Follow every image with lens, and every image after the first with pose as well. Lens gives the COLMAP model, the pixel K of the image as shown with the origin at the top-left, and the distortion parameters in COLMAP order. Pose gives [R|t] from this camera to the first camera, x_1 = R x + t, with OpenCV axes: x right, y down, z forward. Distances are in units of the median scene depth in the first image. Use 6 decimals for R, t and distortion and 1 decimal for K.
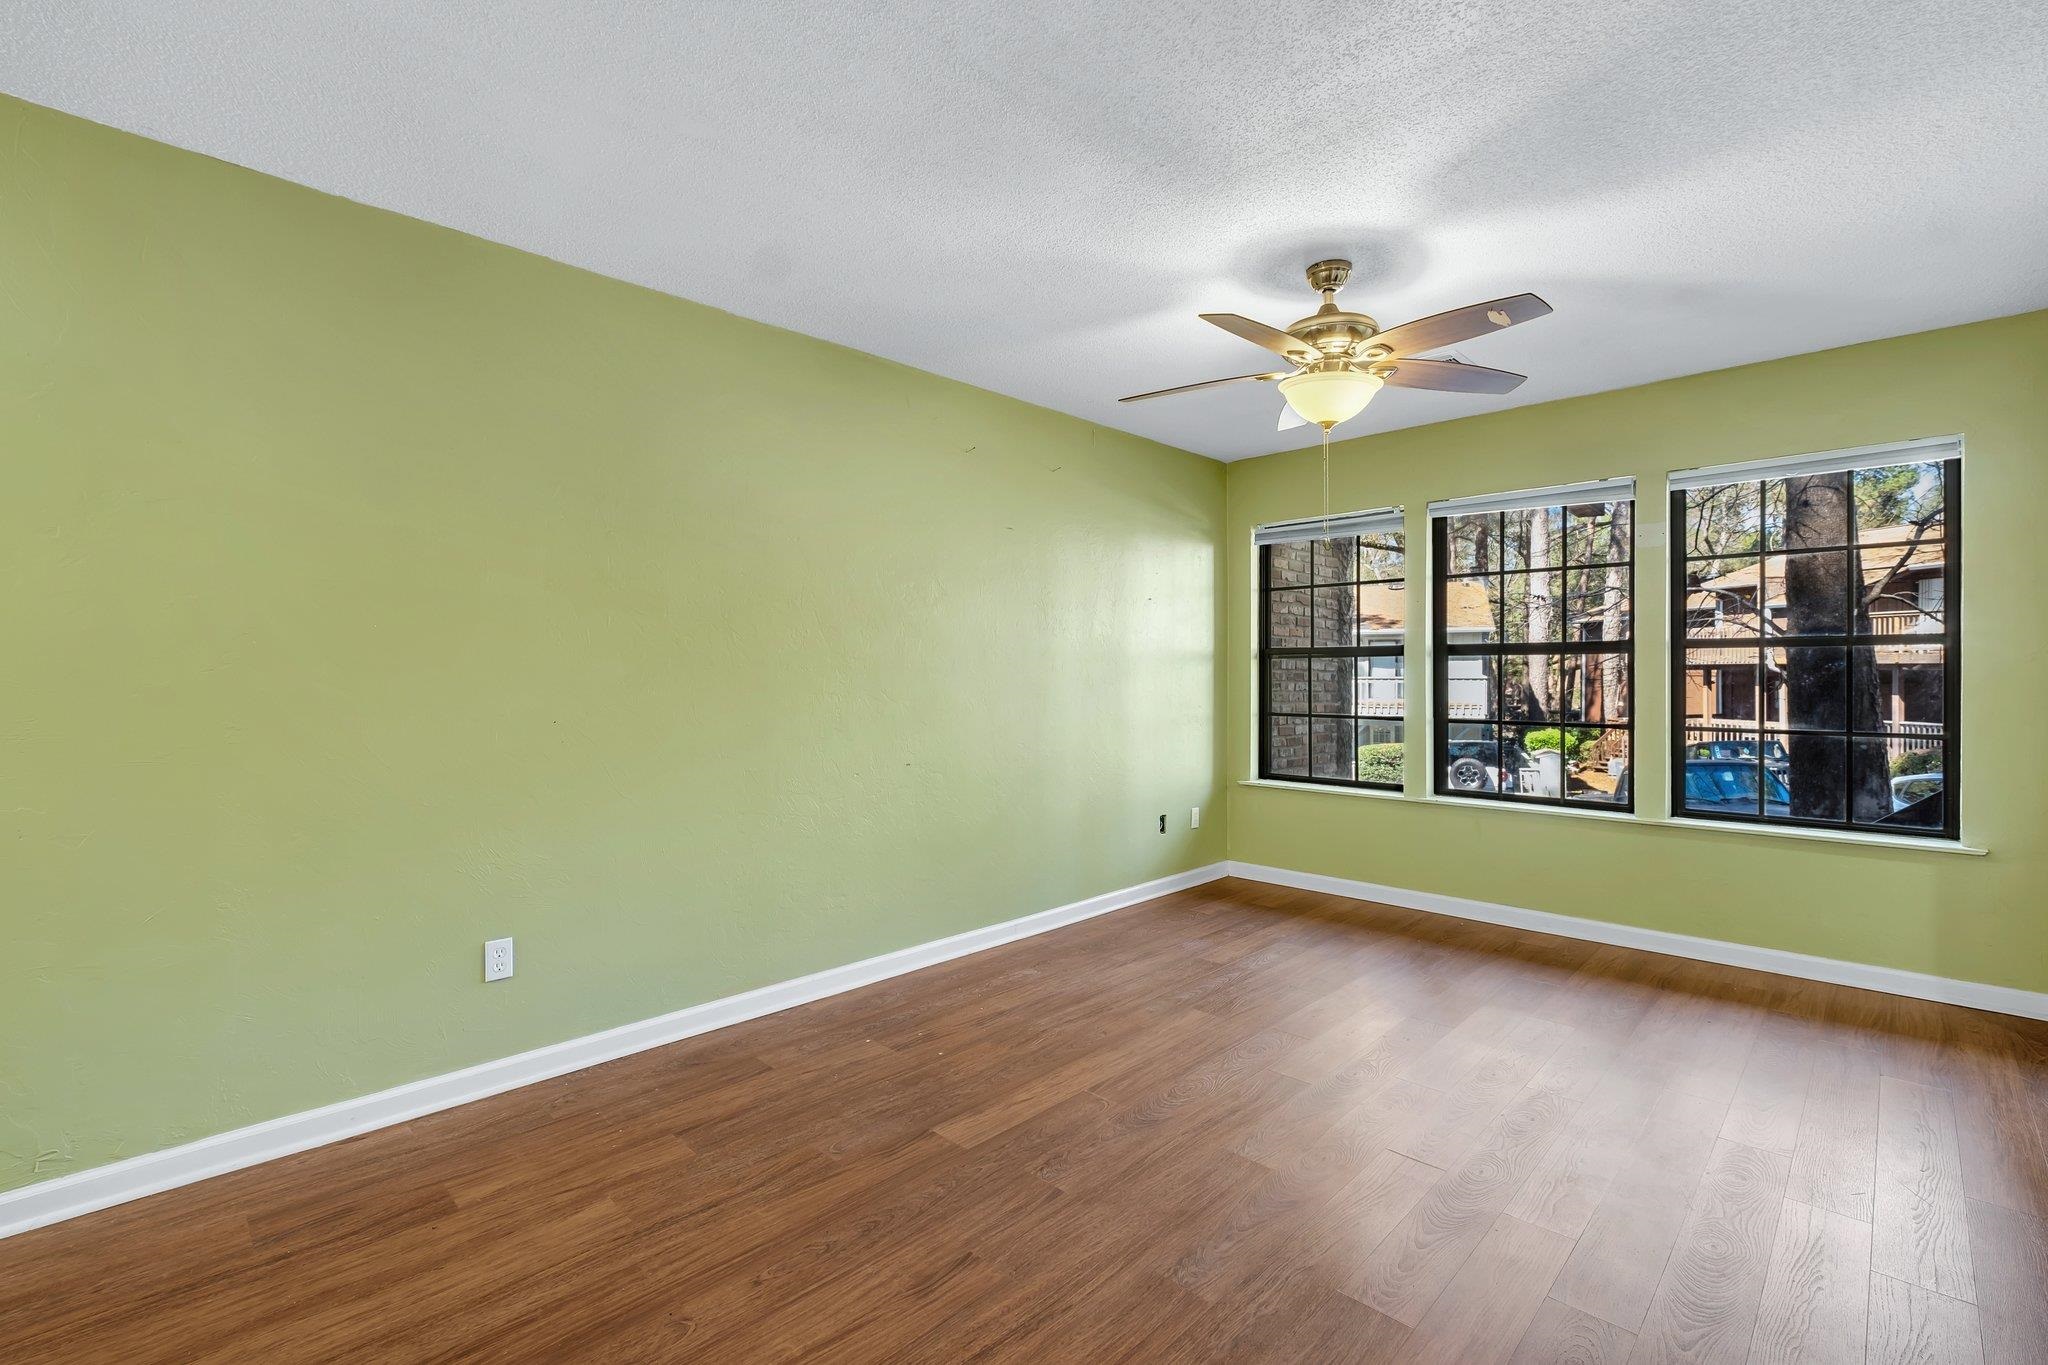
lens RADIAL K [[887.8, 0, 1016.3], [0, 887.8, 678.5], [0, 0, 1]] dist [-0.013333, 0.000179]
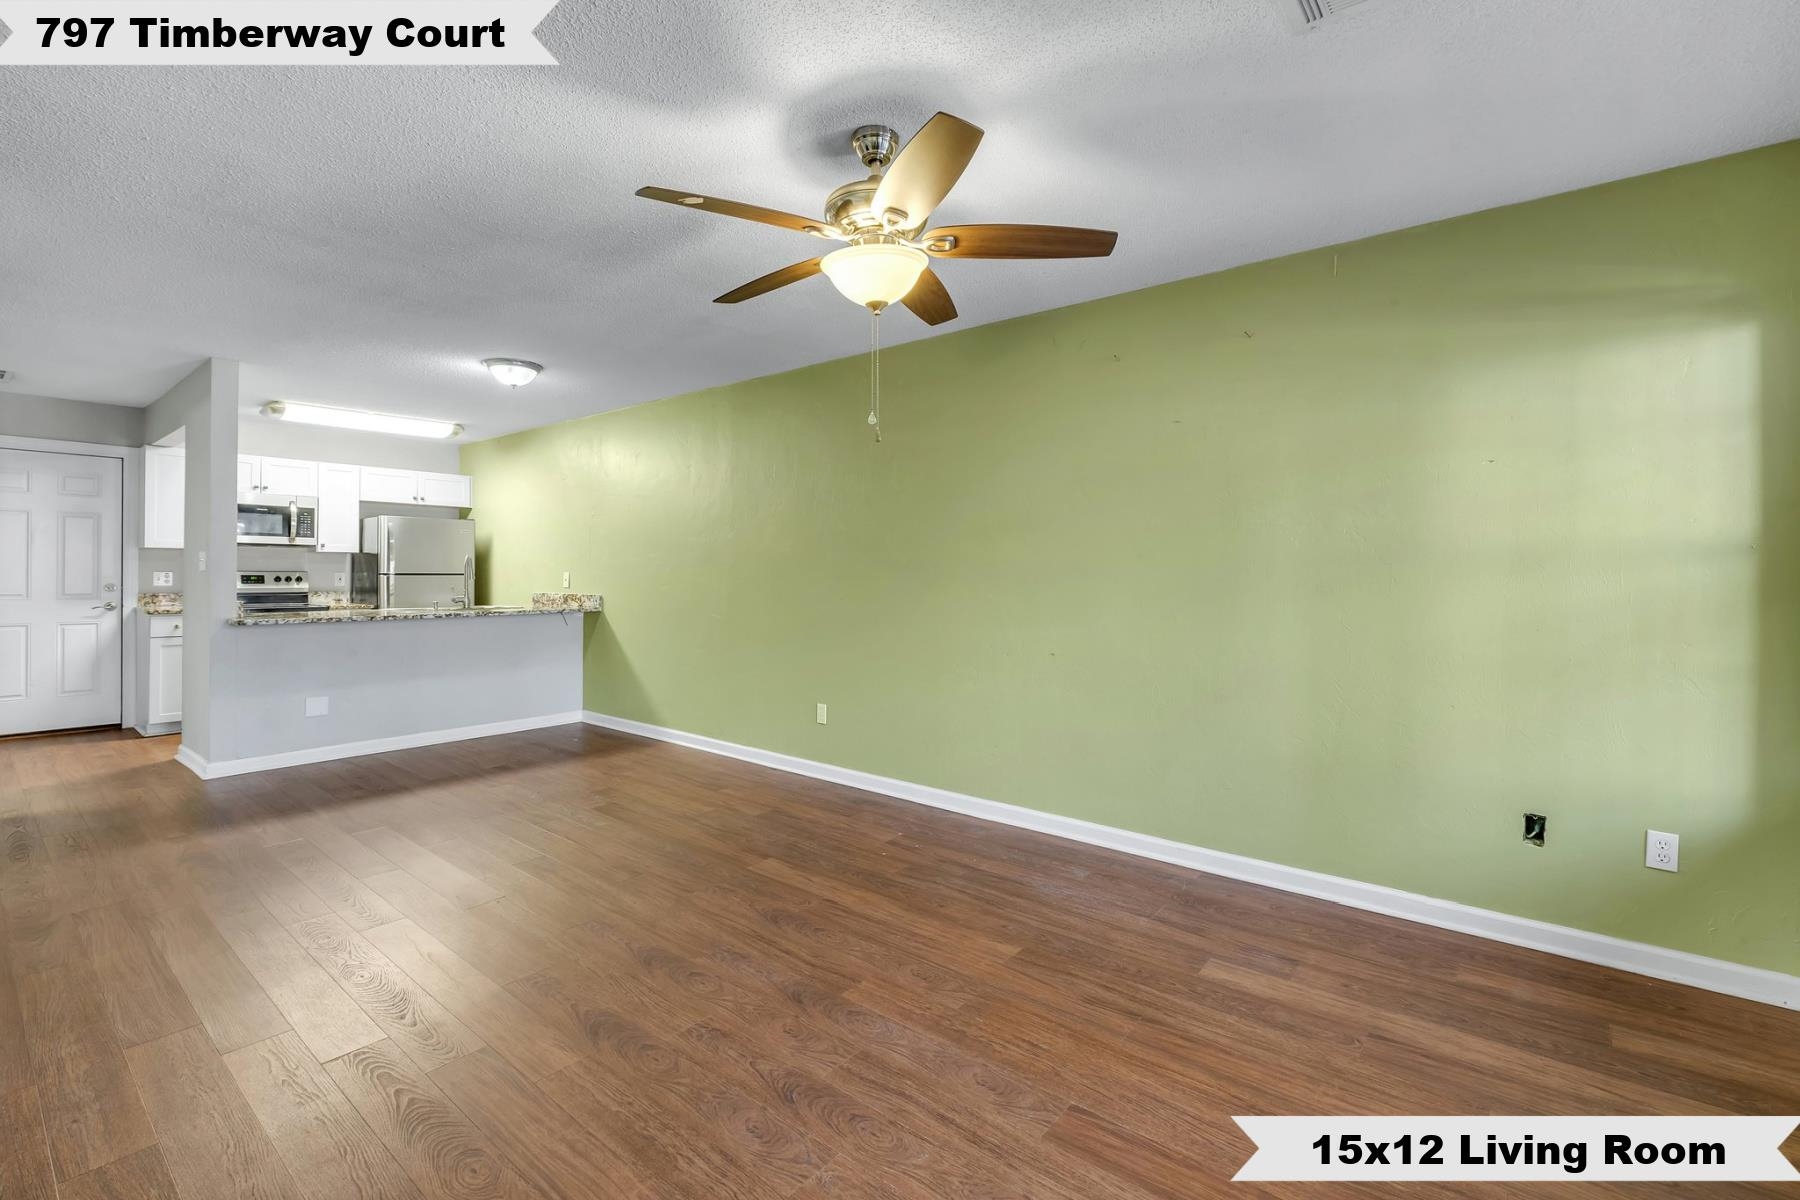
lens RADIAL K [[772.3, 0, 909.8], [0, 772.3, 573.2], [0, 0, 1]] dist [-0.011024, 0.000813]
pose [[0.117695, 0.001144, -0.993049, 1.076701], [-0.012780, 0.999918, -0.000363, -0.006998], [0.992968, 0.012734, 0.117700, 0.880931]]
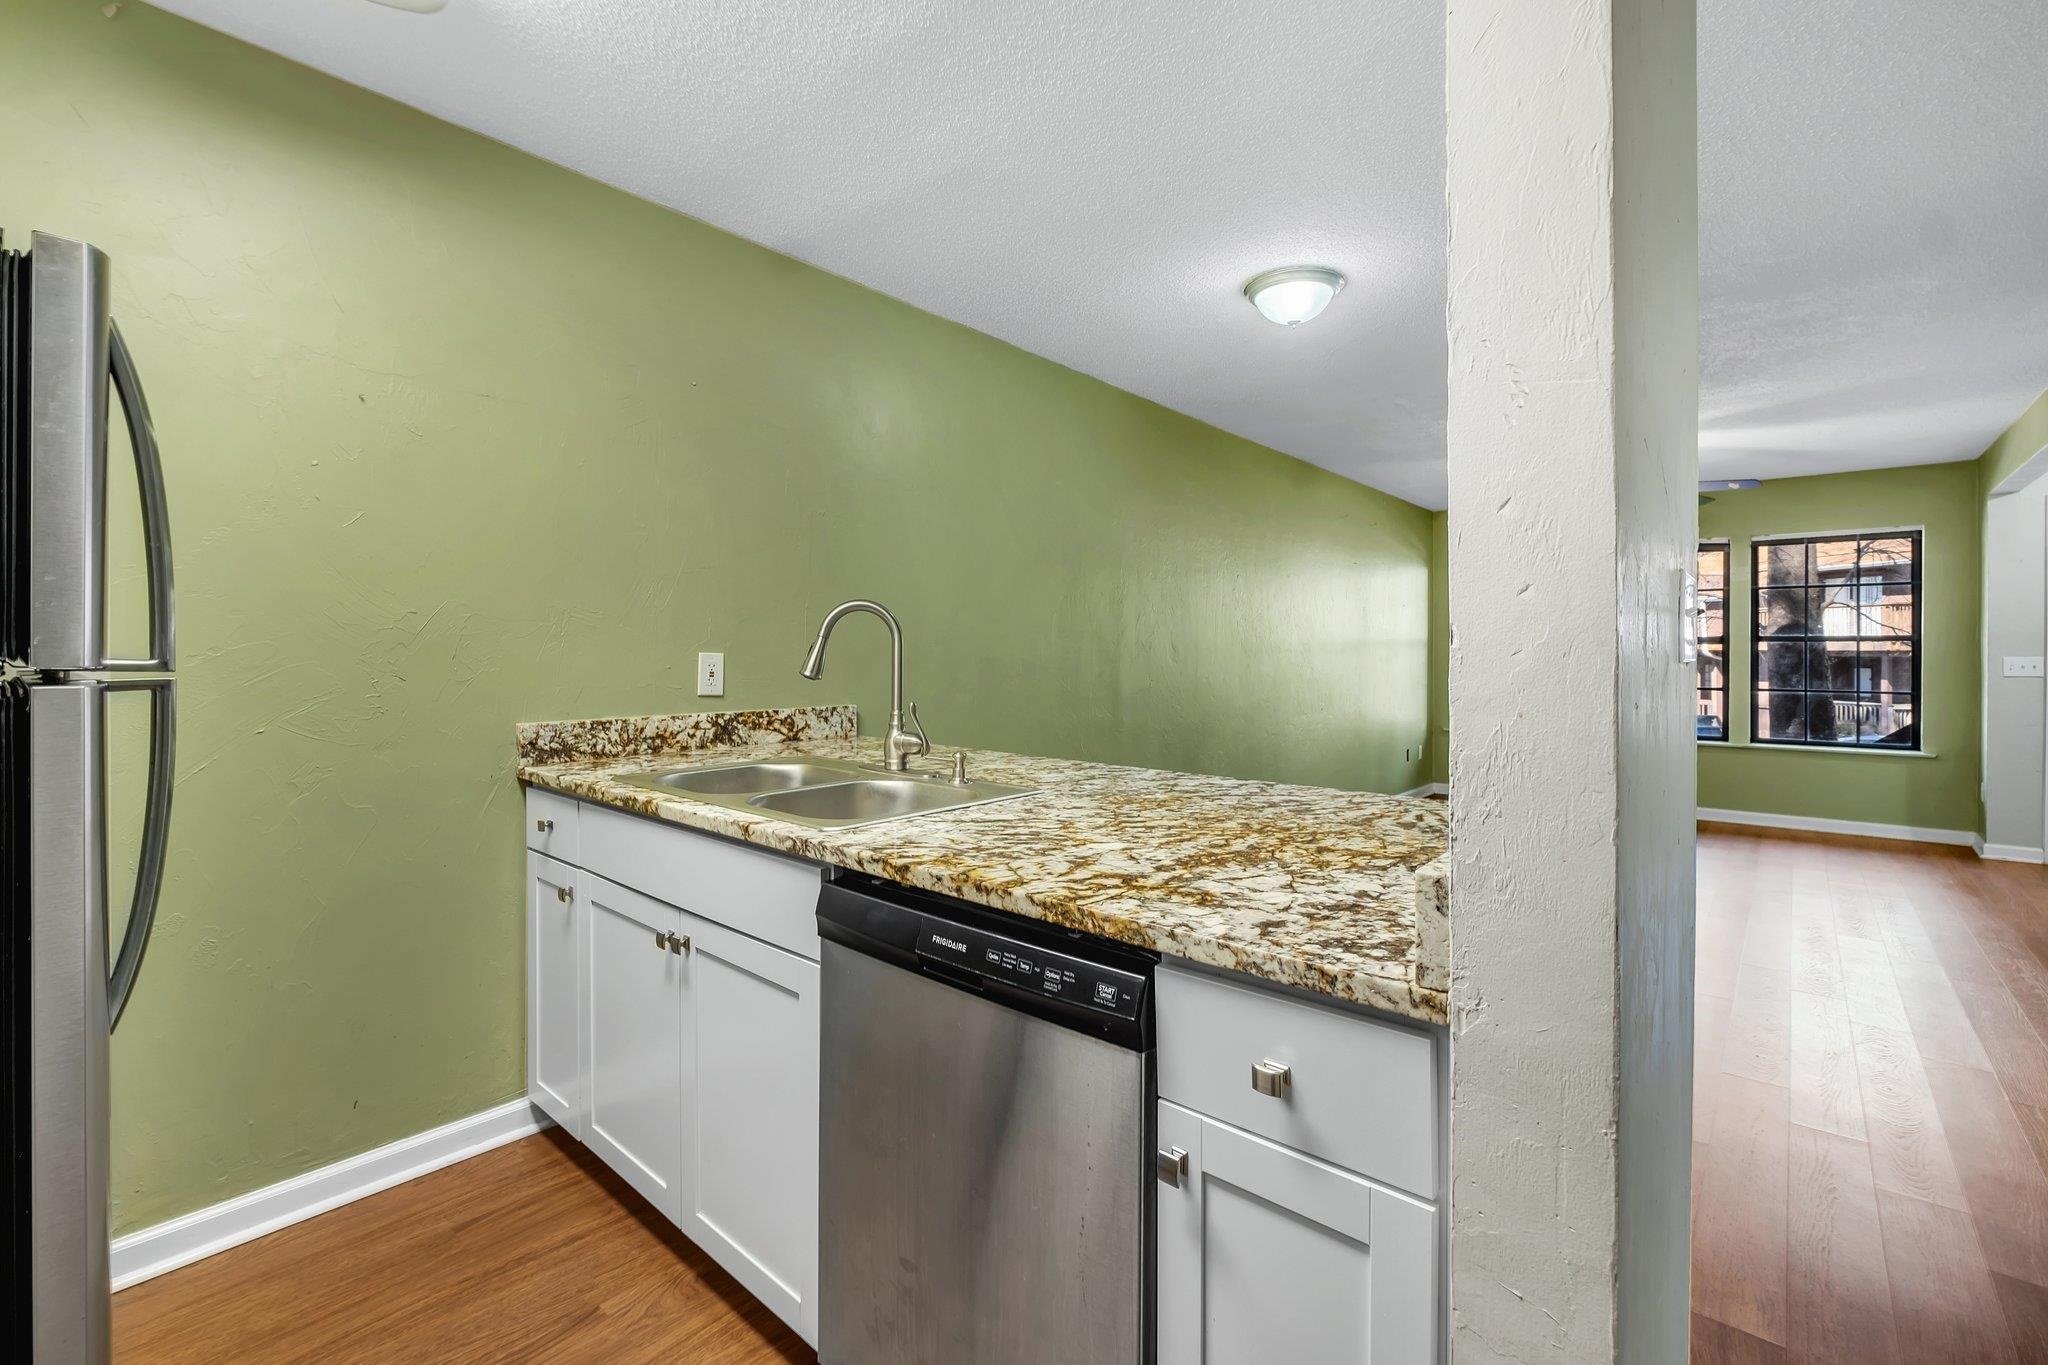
lens RADIAL K [[878.0, 0, 1010.4], [0, 878.0, 643.0], [0, 0, 1]] dist [-0.011733, -0.000206]
pose [[0.998329, 0.007517, 0.057288, -1.002632], [-0.006540, 0.999830, -0.017224, 0.005693], [-0.057408, 0.016821, 0.998209, -0.758363]]
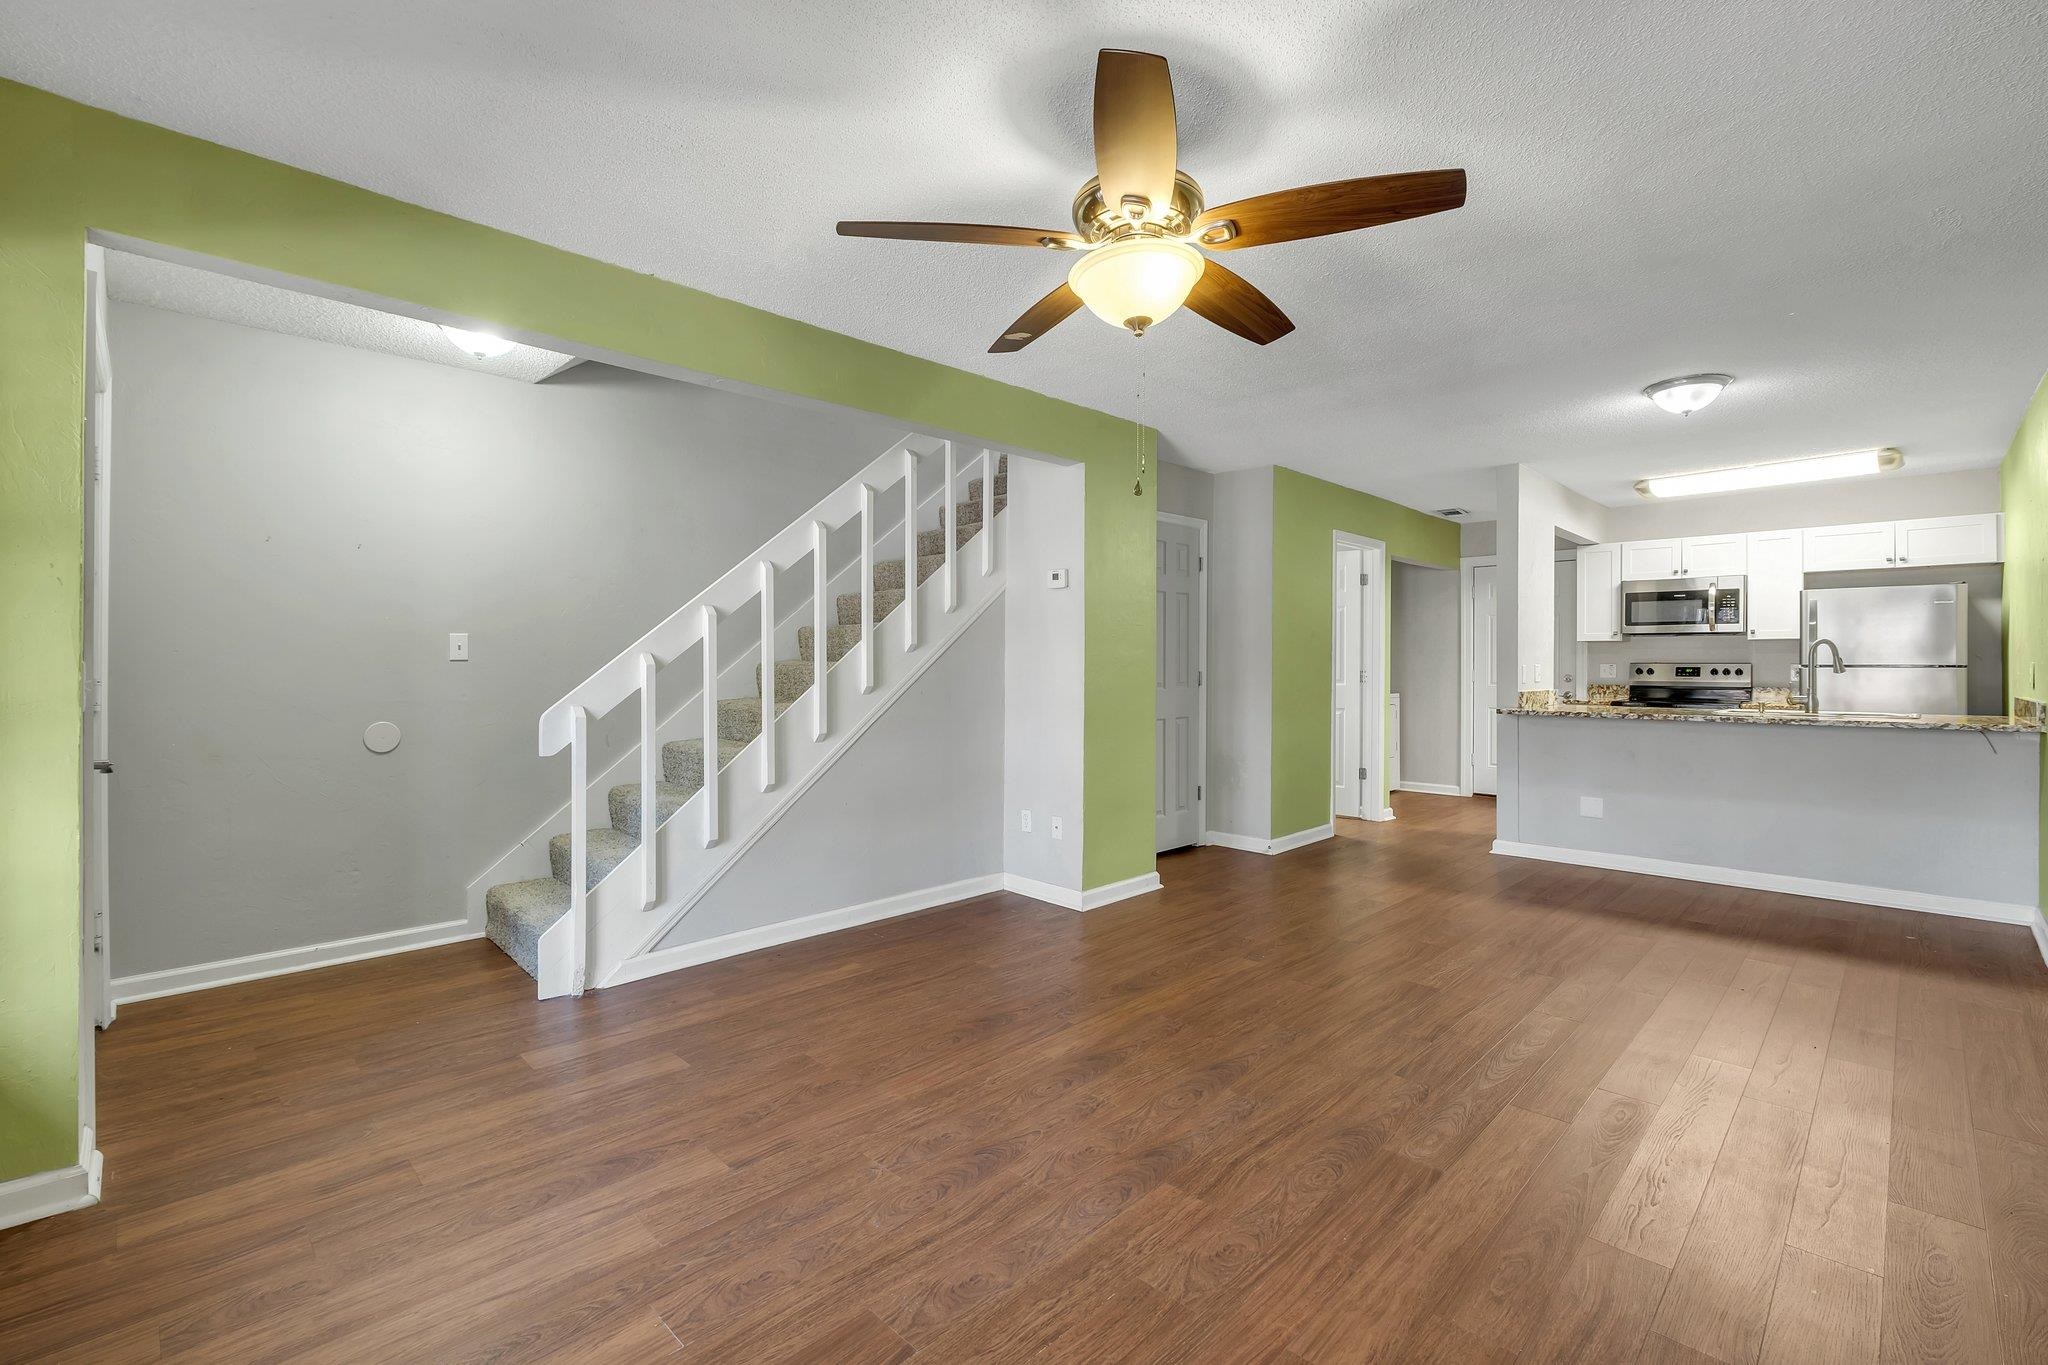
lens RADIAL K [[905.7, 0, 1036.2], [0, 905.7, 657.3], [0, 0, 1]] dist [-0.001778, -0.000365]
pose [[-0.999902, 0.000753, -0.013980, 0.418274], [0.000718, 0.999997, 0.002489, -0.011589], [0.013982, 0.002479, -0.999899, 1.638654]]
